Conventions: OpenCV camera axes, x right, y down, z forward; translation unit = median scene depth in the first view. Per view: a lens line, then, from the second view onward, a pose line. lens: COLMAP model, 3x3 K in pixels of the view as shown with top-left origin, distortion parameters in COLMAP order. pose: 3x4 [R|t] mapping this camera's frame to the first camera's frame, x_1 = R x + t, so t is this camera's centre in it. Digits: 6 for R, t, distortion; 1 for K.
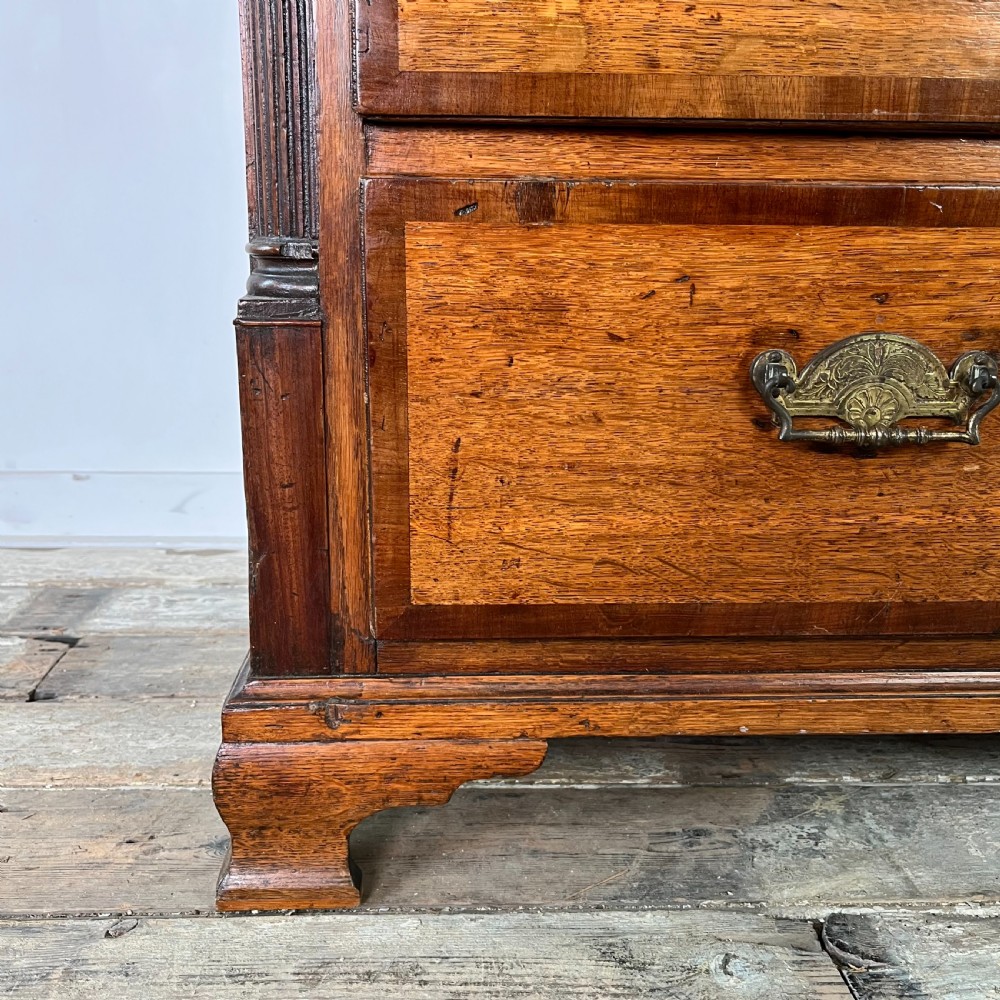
lens RADIAL K [[1079.6, 0, 480.2], [0, 1079.6, 511.5], [0, 0, 1]] dist [0.015887, 0.000000]
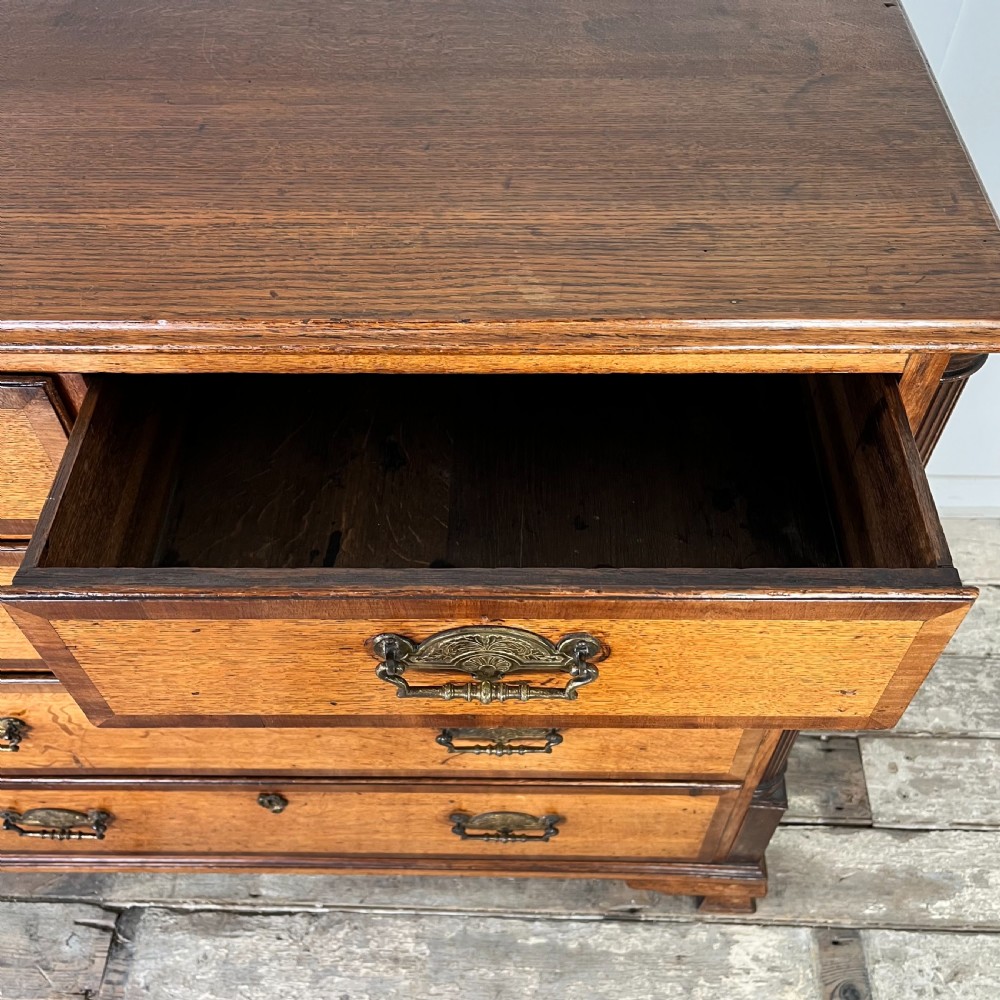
lens RADIAL K [[1079.6, 0, 495.7], [0, 1079.6, 500.0], [0, 0, 1]] dist [0.015887, 0.000000]
pose [[0.996401, 0.038058, -0.075736, 0.796035], [0.016990, 0.785719, 0.618350, -1.140427], [0.083040, -0.617412, 0.782245, -0.177257]]
